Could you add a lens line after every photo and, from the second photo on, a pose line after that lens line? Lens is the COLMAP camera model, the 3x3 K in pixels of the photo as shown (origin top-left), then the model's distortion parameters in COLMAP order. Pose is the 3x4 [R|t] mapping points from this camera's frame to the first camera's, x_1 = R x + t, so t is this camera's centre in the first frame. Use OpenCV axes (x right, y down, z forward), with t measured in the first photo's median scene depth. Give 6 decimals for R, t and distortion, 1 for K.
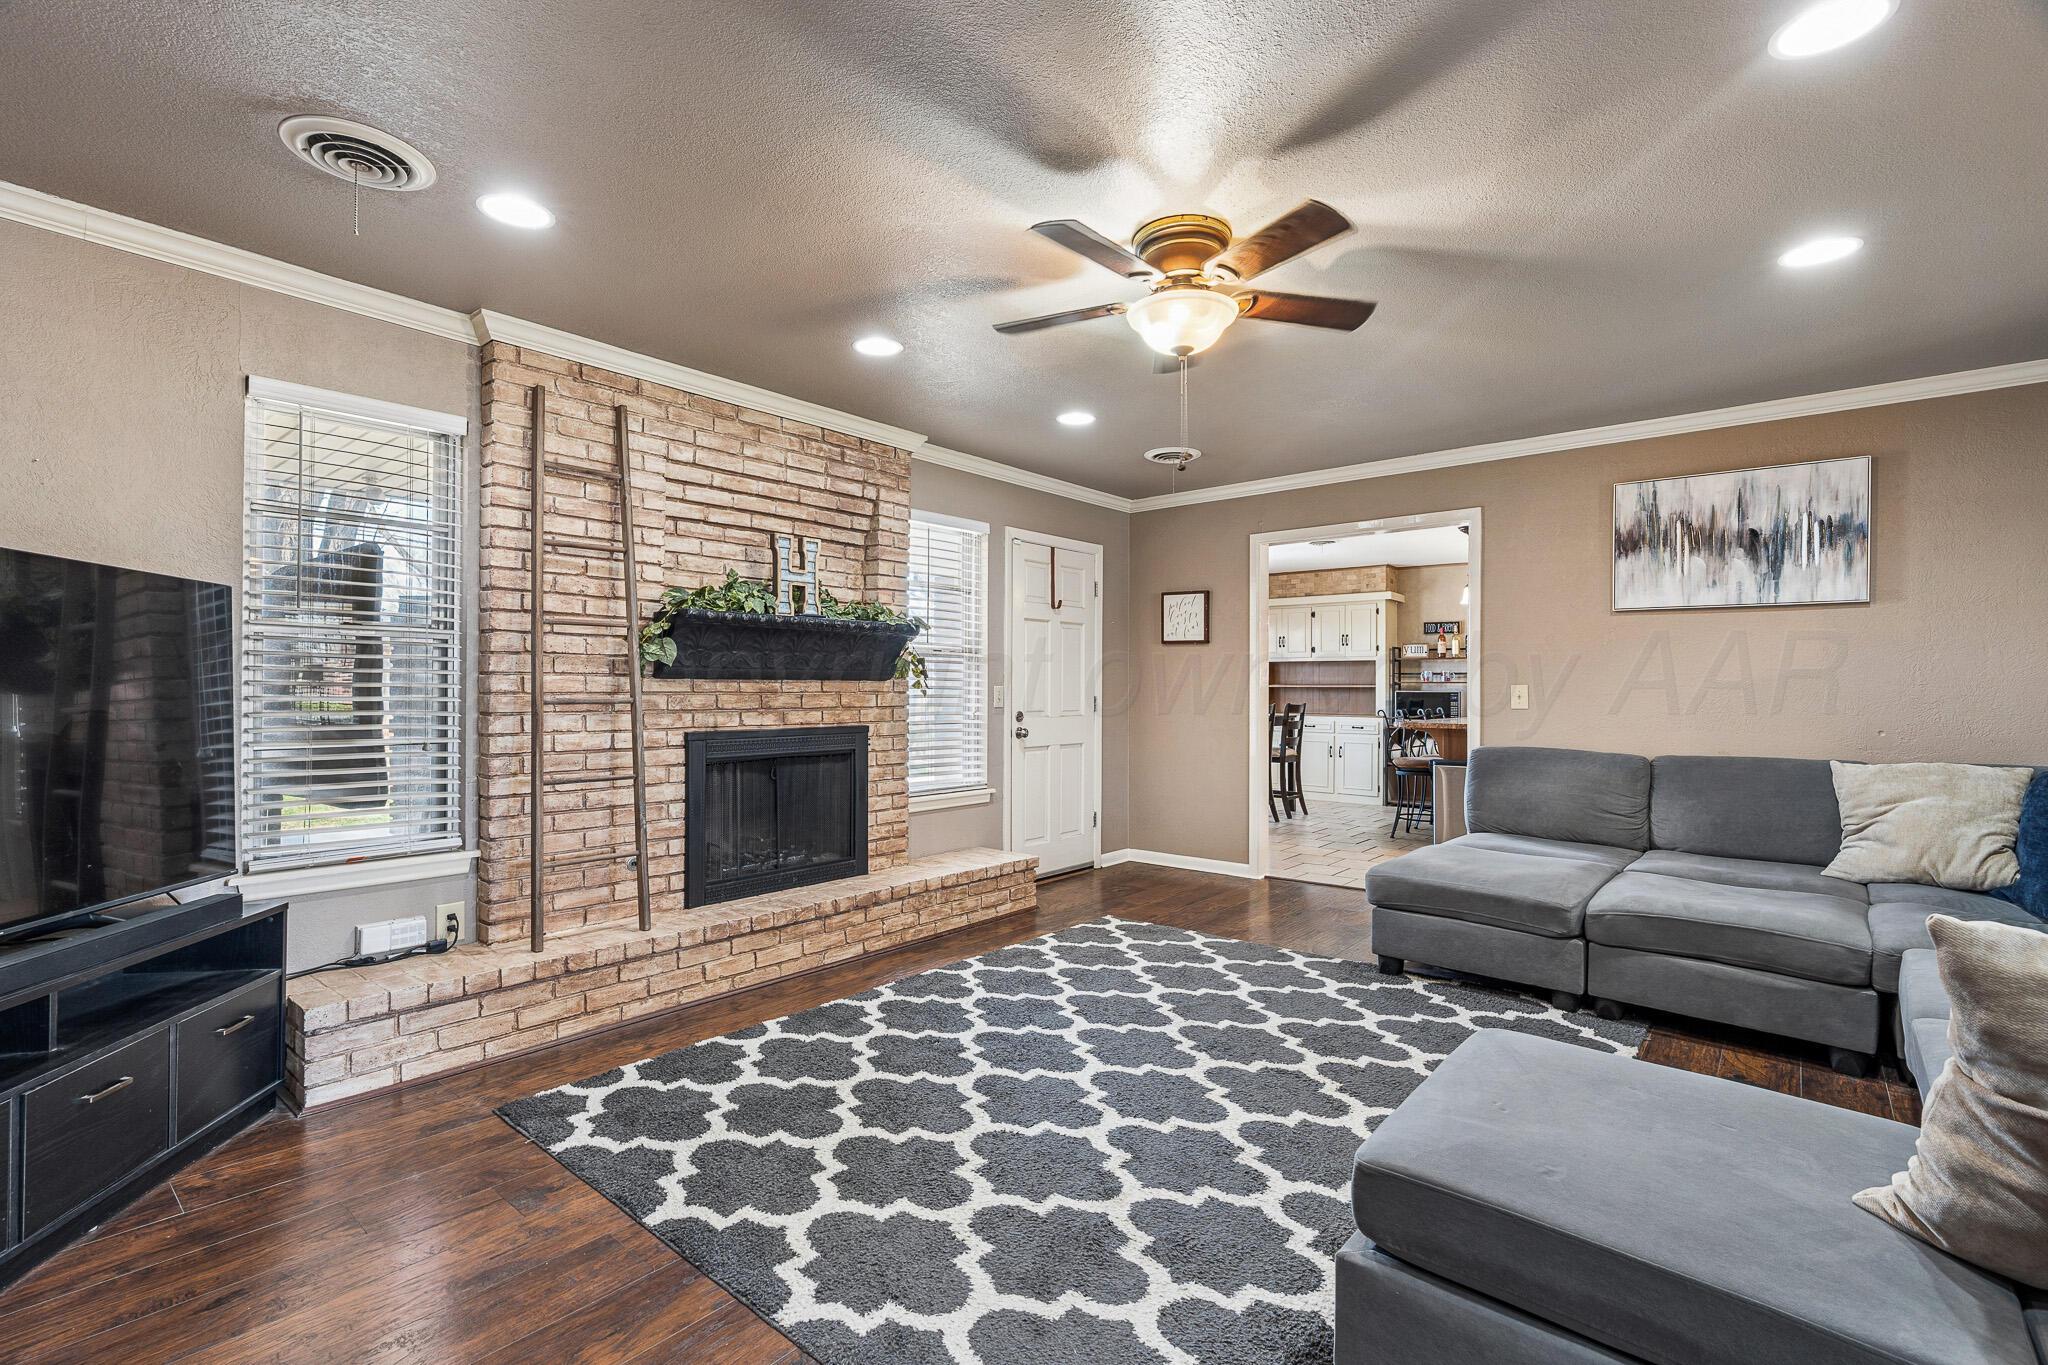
lens RADIAL K [[922.3, 0, 1026.6], [0, 922.3, 678.3], [0, 0, 1]] dist [-0.015543, 0.009492]
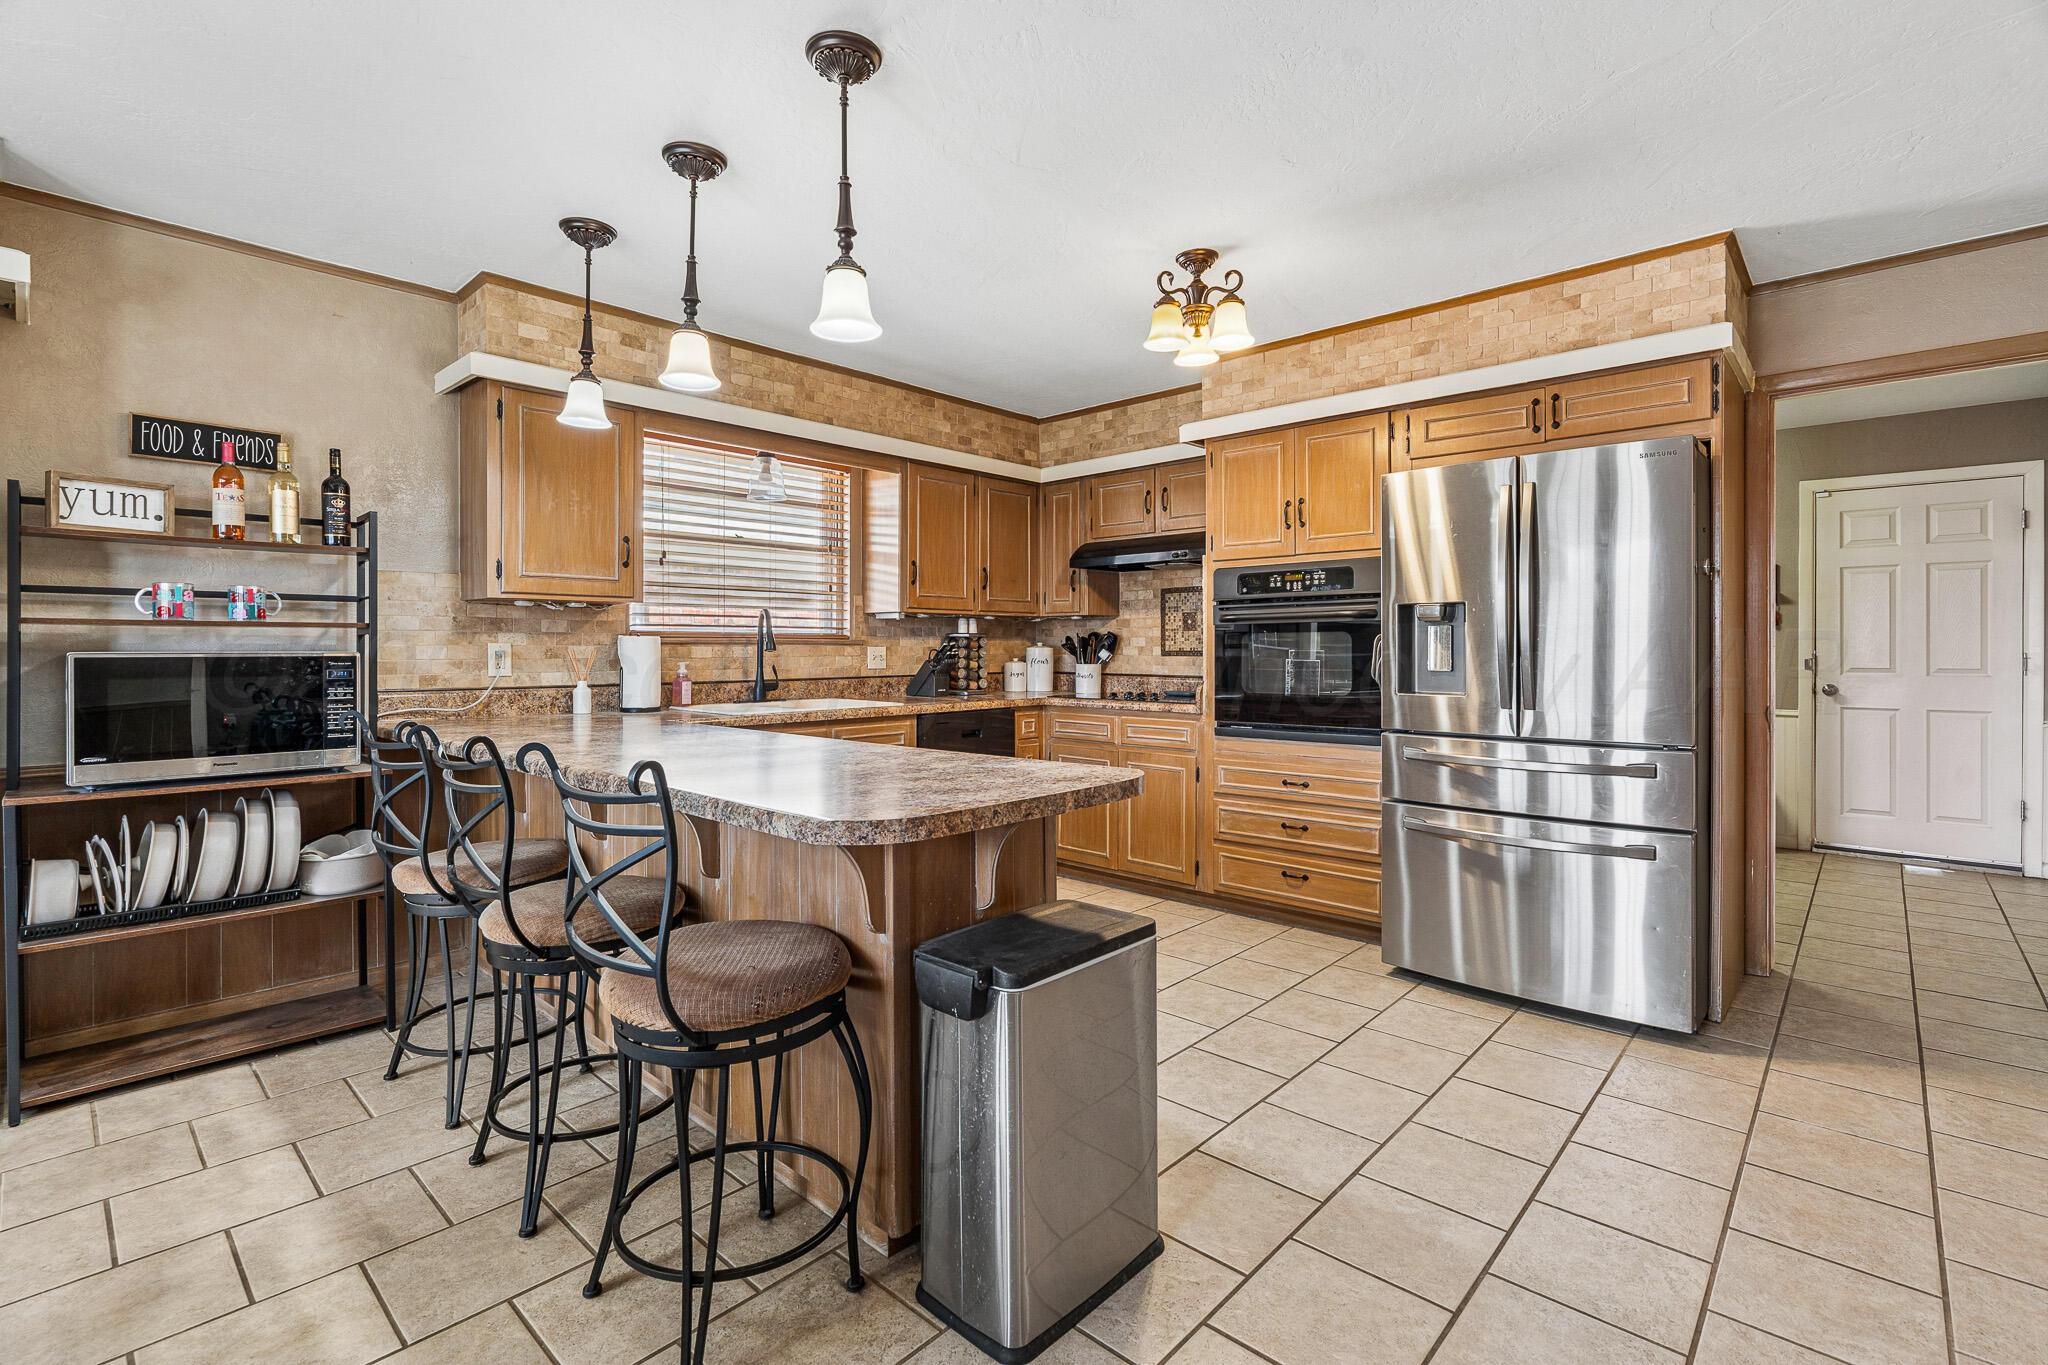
lens RADIAL K [[922.2, 0, 1021.1], [0, 922.2, 653.9], [0, 0, 1]] dist [-0.006476, 0.000381]
pose [[0.049215, -0.011529, 0.998722, 0.158047], [-0.008268, 0.999894, 0.011950, 0.008411], [-0.998754, -0.008846, 0.049114, 0.704046]]
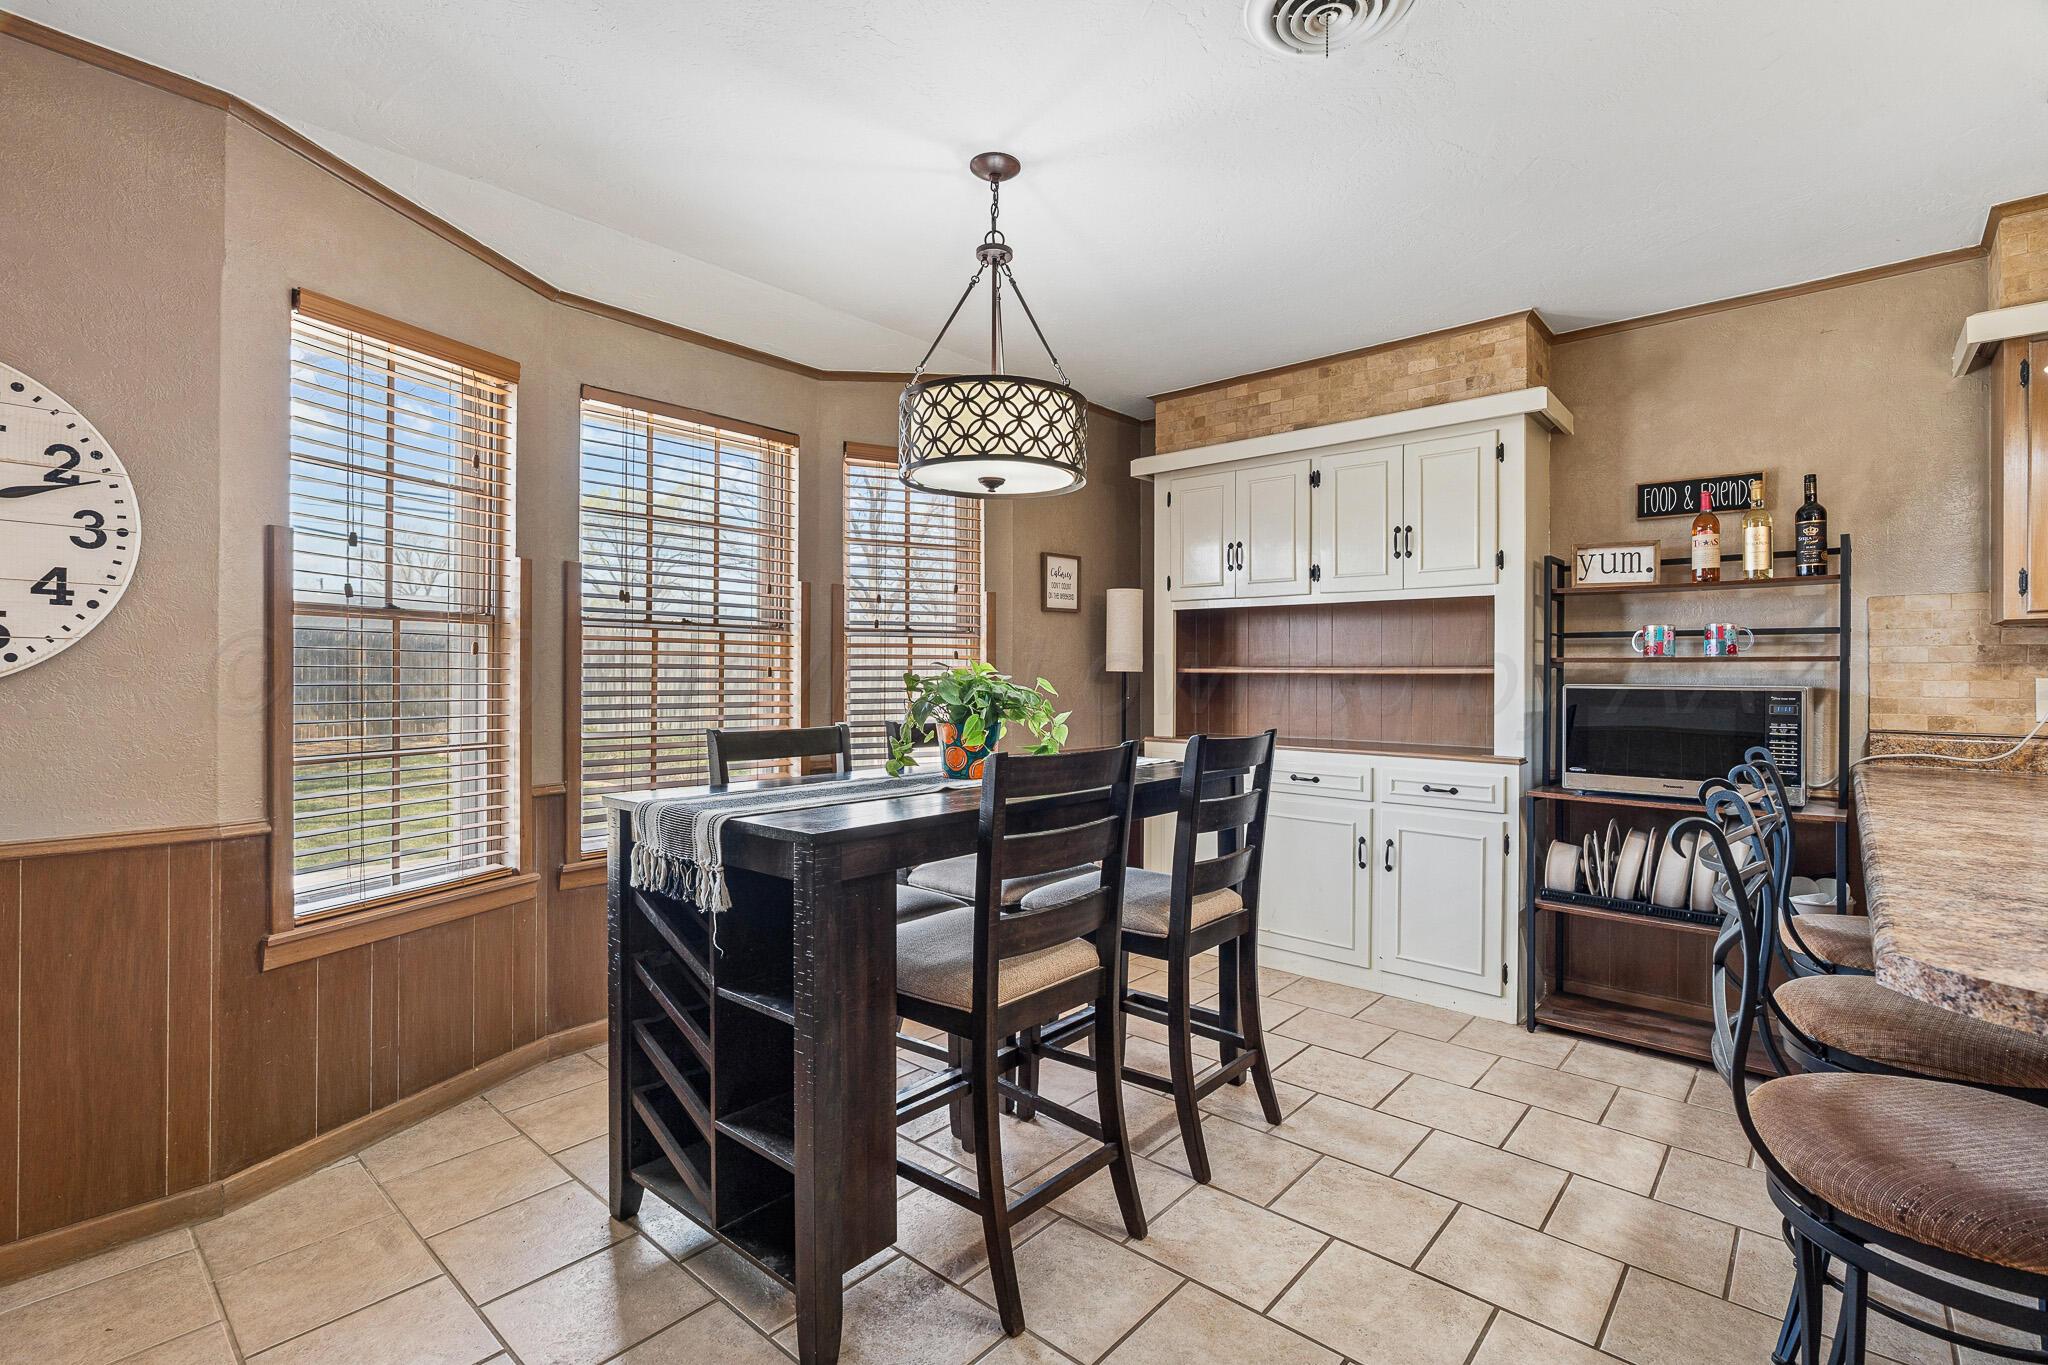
lens RADIAL K [[922.3, 0, 1026.6], [0, 922.3, 678.3], [0, 0, 1]] dist [-0.015543, 0.009492]
pose [[0.999843, 0.001623, -0.017618, 0.209279], [-0.001400, 0.999919, 0.012668, 0.007254], [0.017637, -0.012641, 0.999765, 0.649716]]
